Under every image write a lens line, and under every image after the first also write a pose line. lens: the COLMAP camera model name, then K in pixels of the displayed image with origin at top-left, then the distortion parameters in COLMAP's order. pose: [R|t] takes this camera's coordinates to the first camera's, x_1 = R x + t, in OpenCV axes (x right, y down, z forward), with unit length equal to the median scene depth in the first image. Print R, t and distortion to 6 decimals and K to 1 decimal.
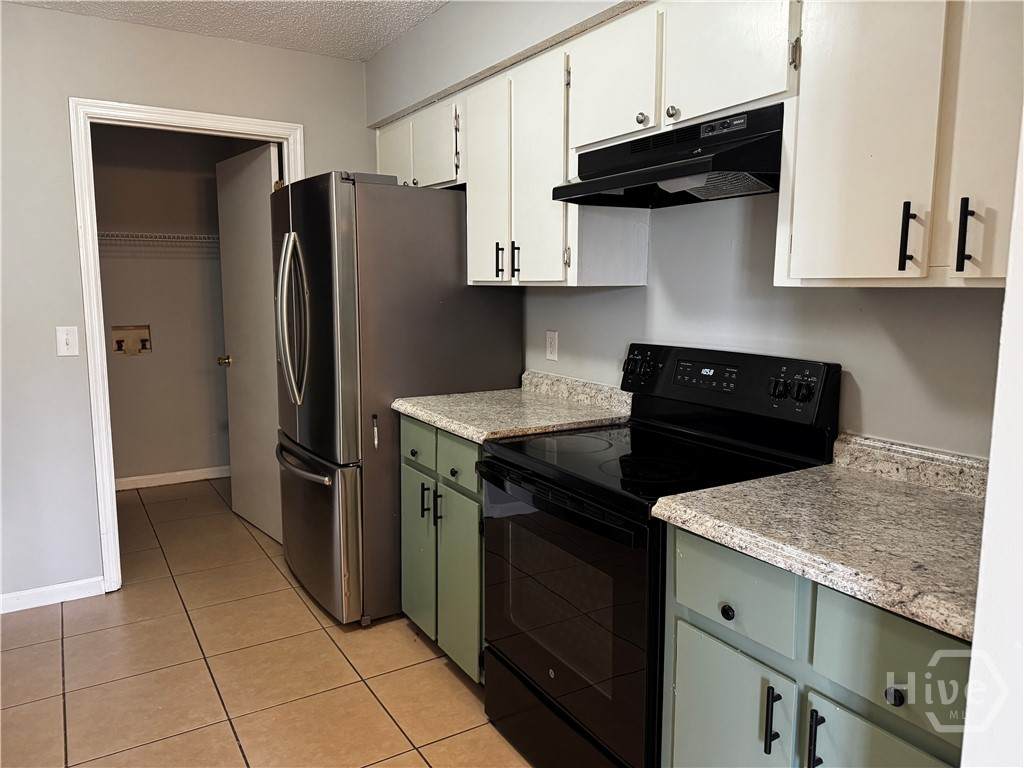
lens RADIAL K [[724.2, 0, 512.0], [0, 724.2, 384.0], [0, 0, 1]] dist [0.008404, -0.003901]
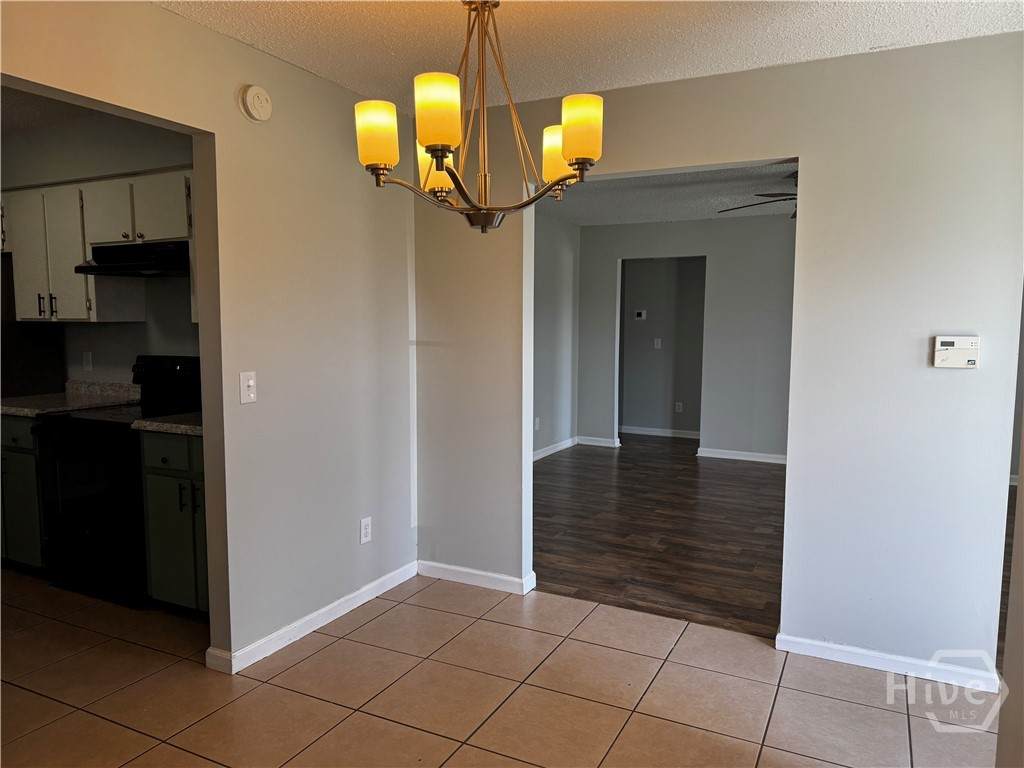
lens RADIAL K [[724.2, 0, 512.0], [0, 724.2, 384.0], [0, 0, 1]] dist [0.008404, -0.003901]
pose [[0.851744, -0.048668, 0.521692, 0.021873], [0.069713, 0.997351, -0.020776, 0.102754], [-0.519299, 0.054064, 0.852881, -0.860889]]
